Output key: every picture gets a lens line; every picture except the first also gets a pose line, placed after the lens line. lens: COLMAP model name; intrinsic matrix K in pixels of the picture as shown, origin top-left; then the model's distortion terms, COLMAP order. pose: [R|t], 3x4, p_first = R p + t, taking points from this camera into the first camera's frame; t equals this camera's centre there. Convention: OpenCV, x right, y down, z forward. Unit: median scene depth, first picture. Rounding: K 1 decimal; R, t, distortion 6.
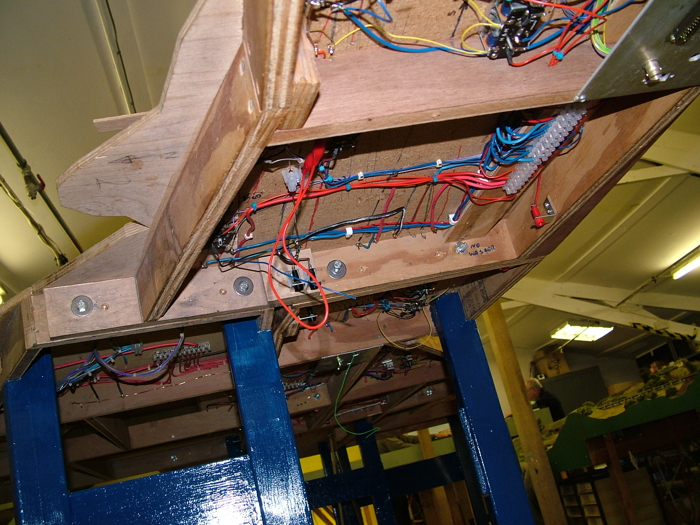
lens RADIAL K [[743.0, 0, 347.9], [0, 743.0, 278.7], [0, 0, 1]] dist [-0.089104, 0.030740]
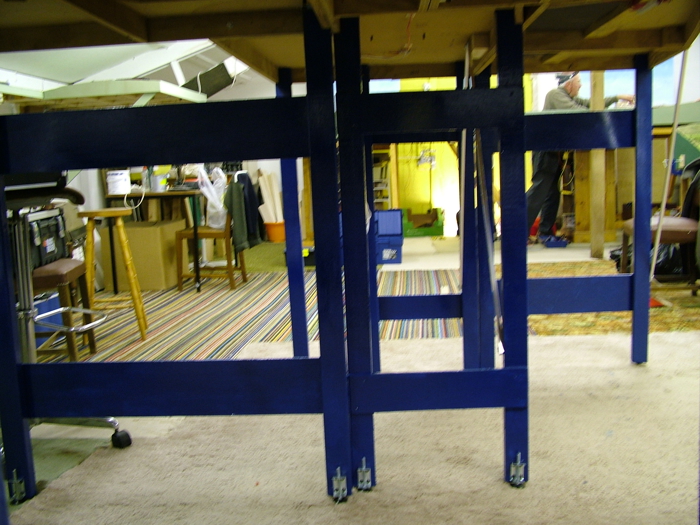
lens RADIAL K [[743.0, 0, 347.9], [0, 743.0, 278.7], [0, 0, 1]] dist [-0.089104, 0.030740]
pose [[0.960066, 0.223022, -0.168922, 0.018227], [-0.122560, 0.878024, 0.462659, 0.045854], [0.251501, -0.423480, 0.870294, 0.121854]]
